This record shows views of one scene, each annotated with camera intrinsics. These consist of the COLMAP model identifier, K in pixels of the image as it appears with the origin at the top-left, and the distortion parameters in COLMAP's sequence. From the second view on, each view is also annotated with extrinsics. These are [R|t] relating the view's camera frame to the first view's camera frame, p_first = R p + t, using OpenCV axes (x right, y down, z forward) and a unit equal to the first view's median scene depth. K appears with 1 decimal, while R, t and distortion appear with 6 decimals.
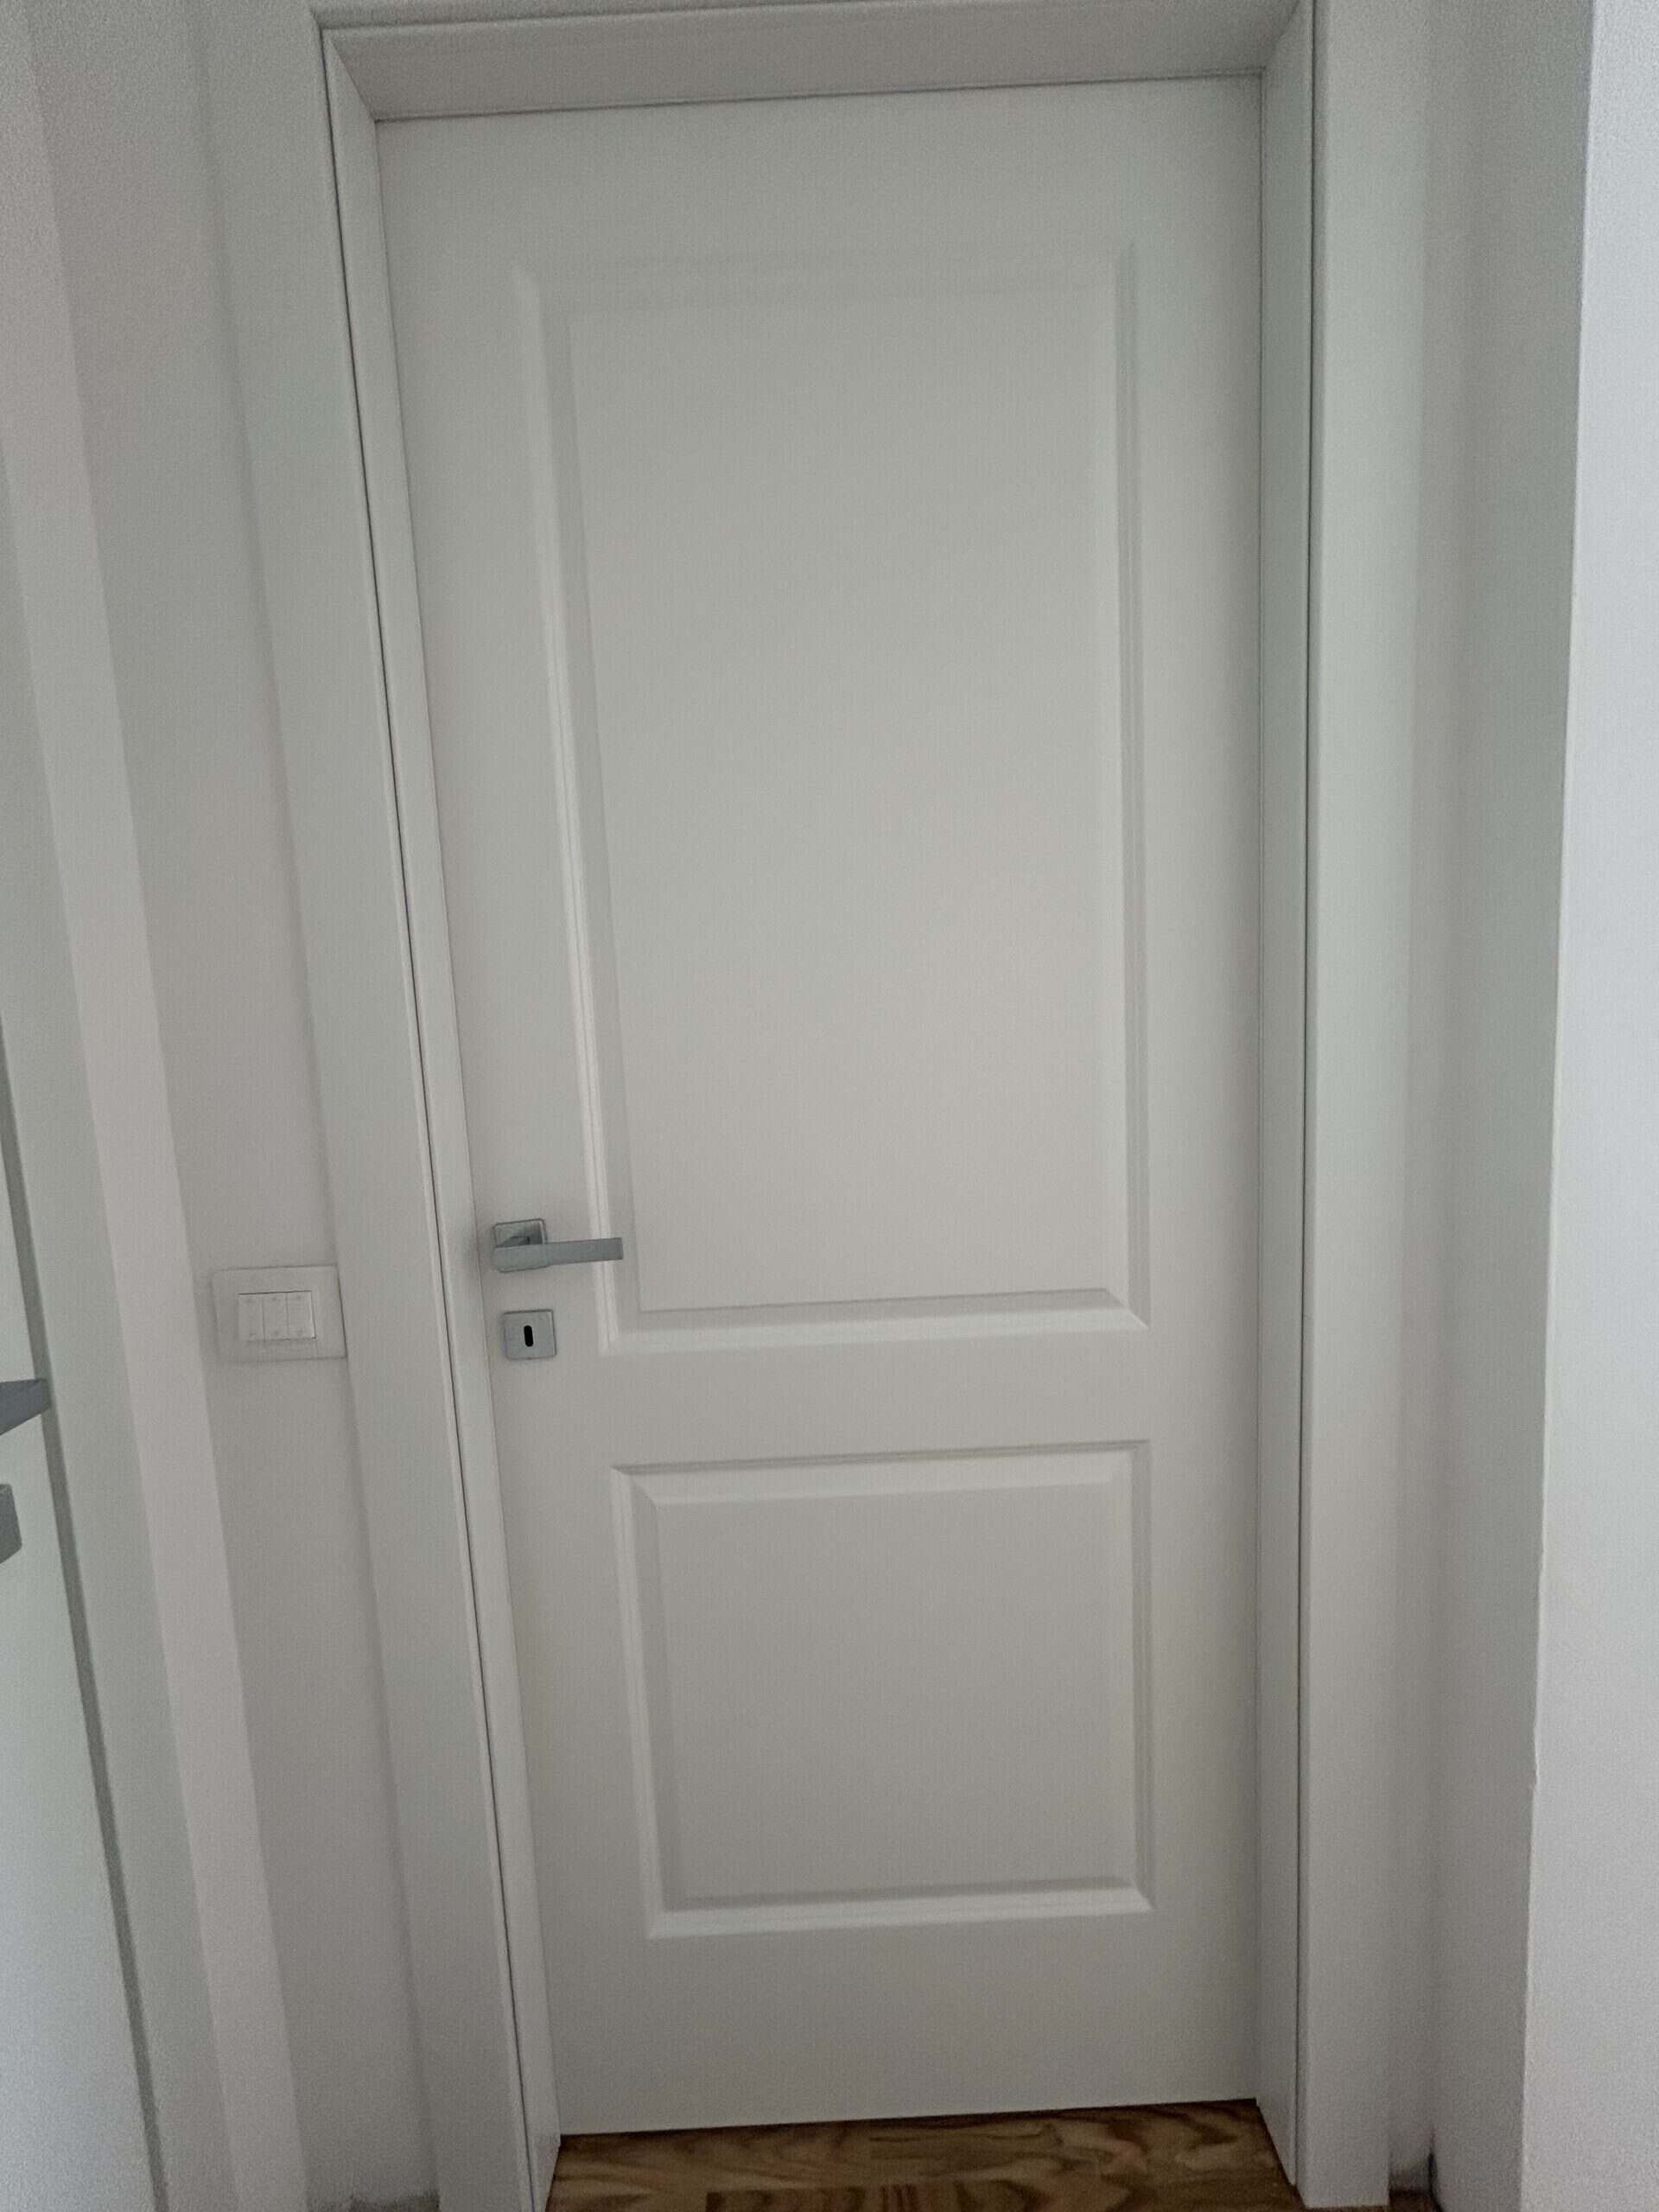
lens RADIAL K [[892.4, 0, 829.5], [0, 892.4, 1106.0], [0, 0, 1]] dist [-0.000562, 0.000037]
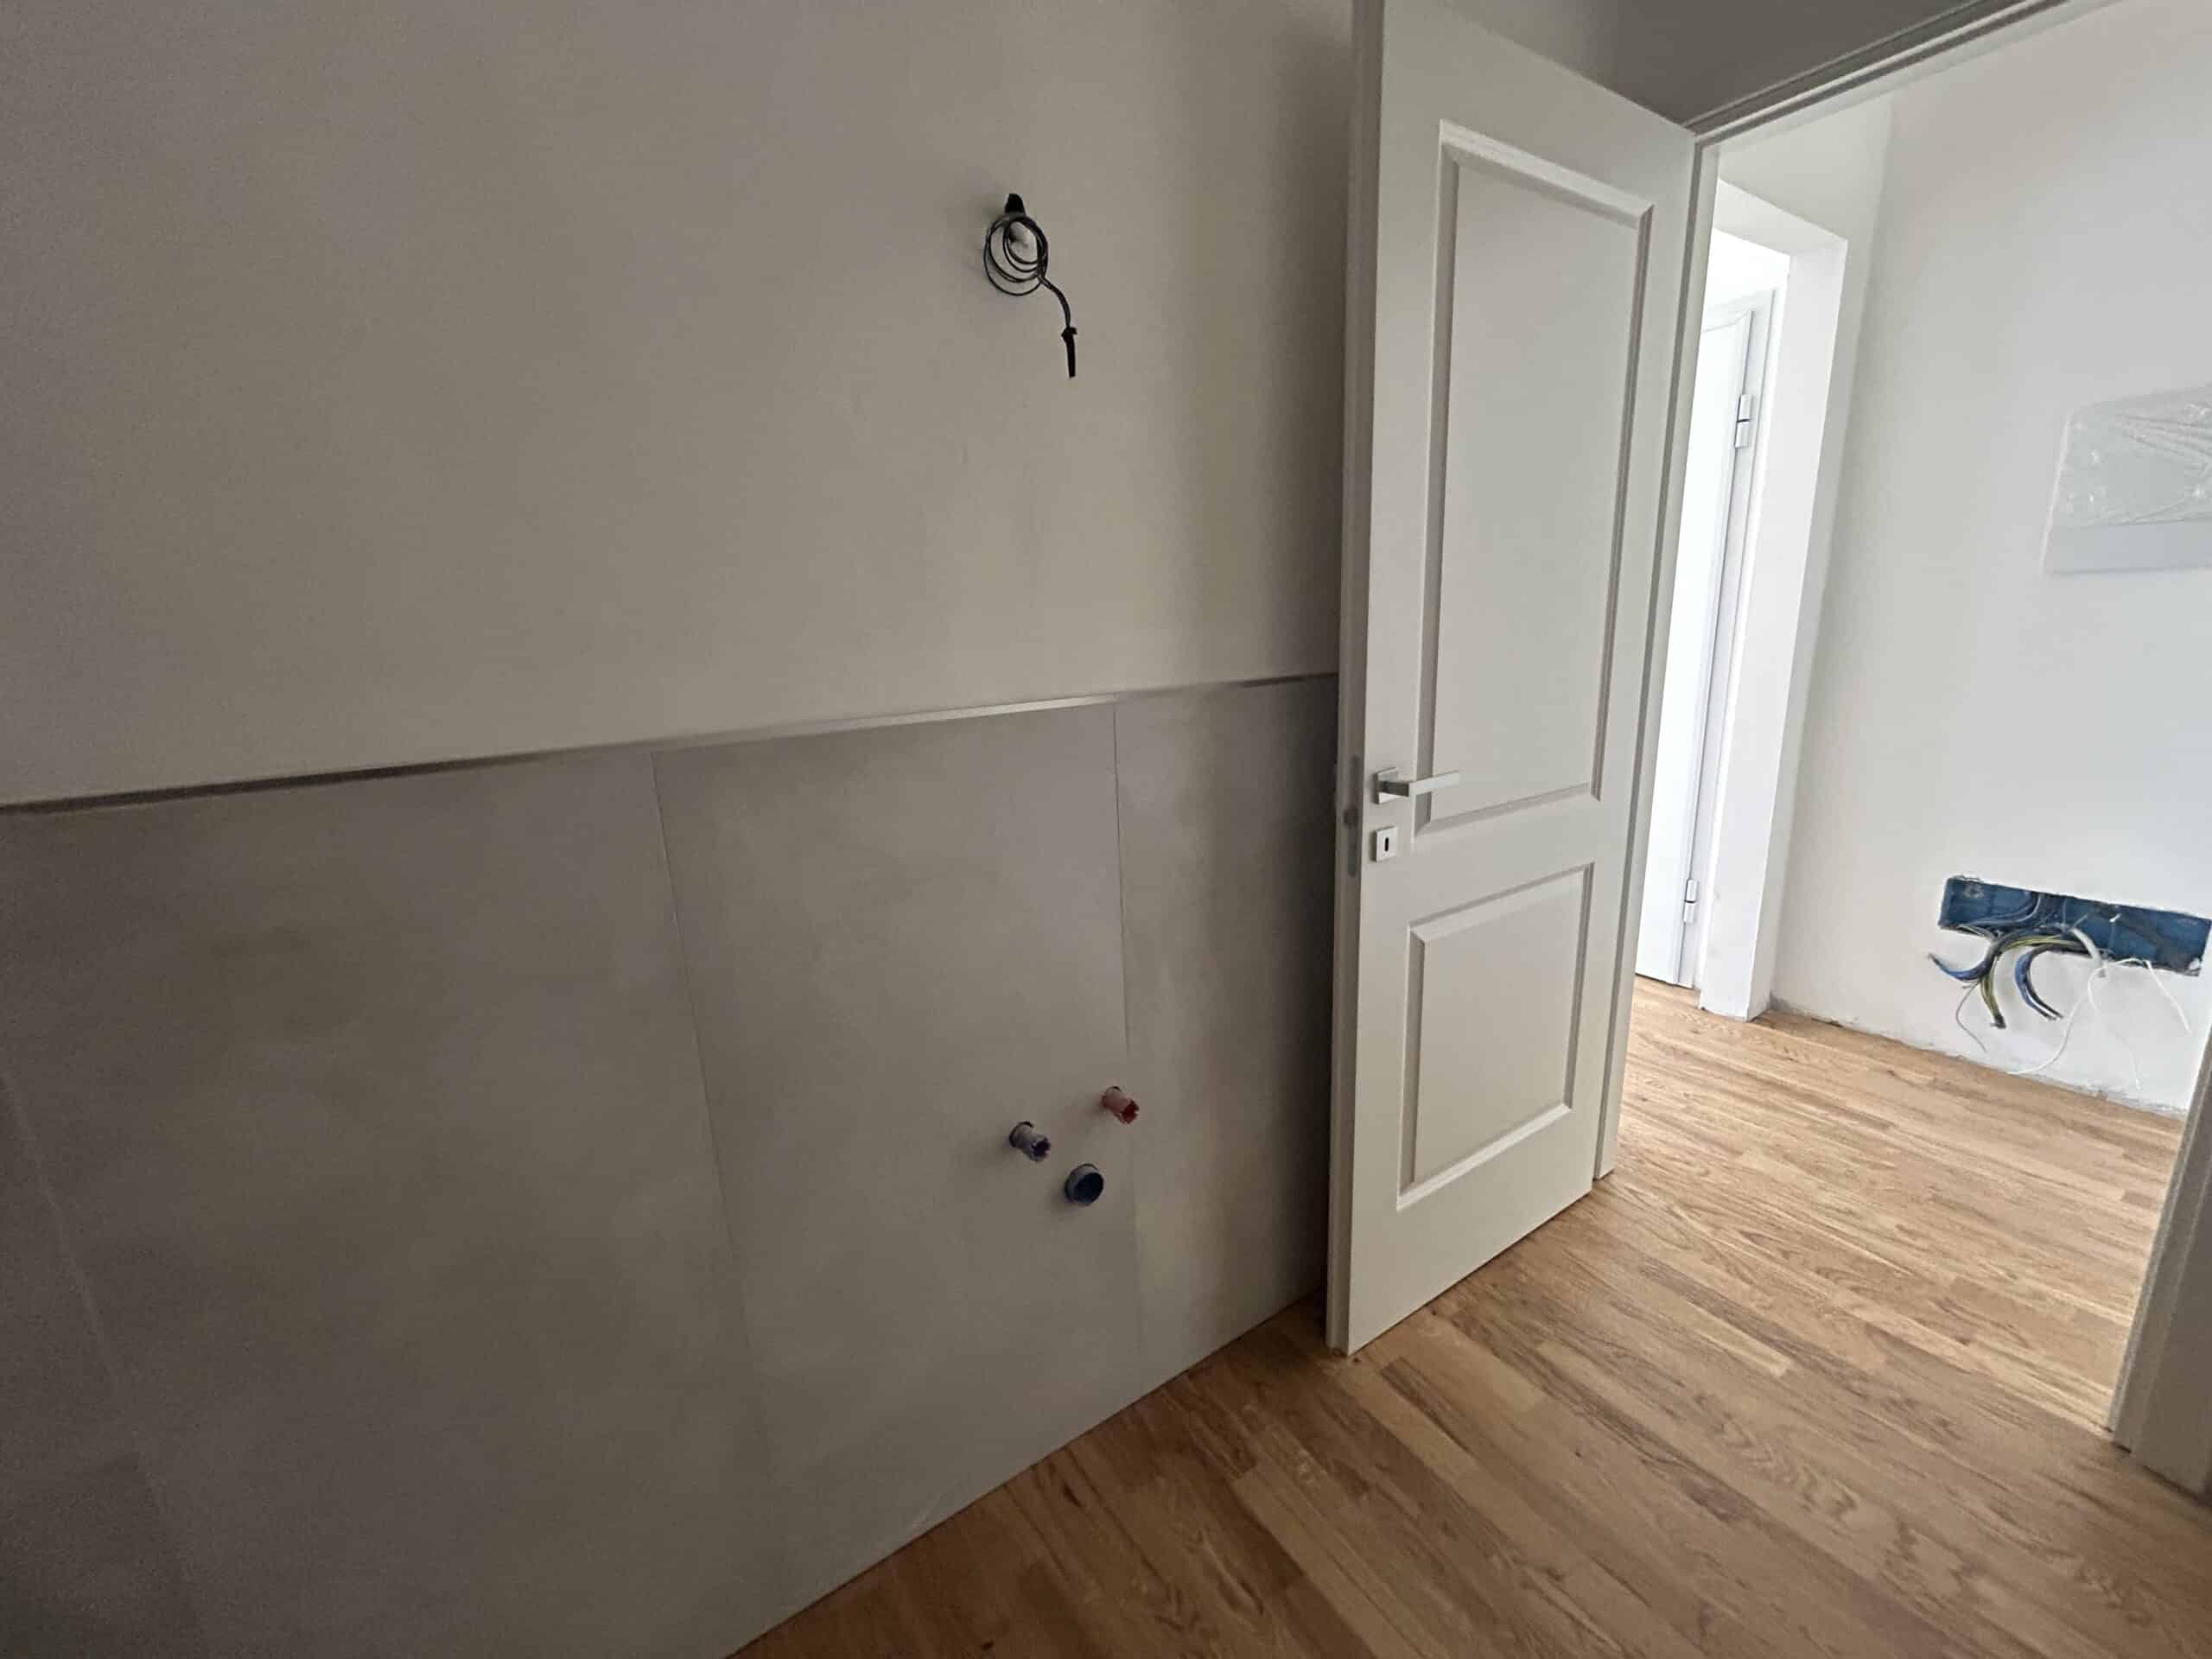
lens RADIAL K [[892.4, 0, 1098.5], [0, 892.4, 834.9], [0, 0, 1]] dist [-0.000562, 0.000037]
pose [[0.842298, -0.109582, 0.527756, -1.537364], [0.058405, 0.991906, 0.112742, 0.036382], [-0.535839, -0.064139, 0.841880, -0.034518]]
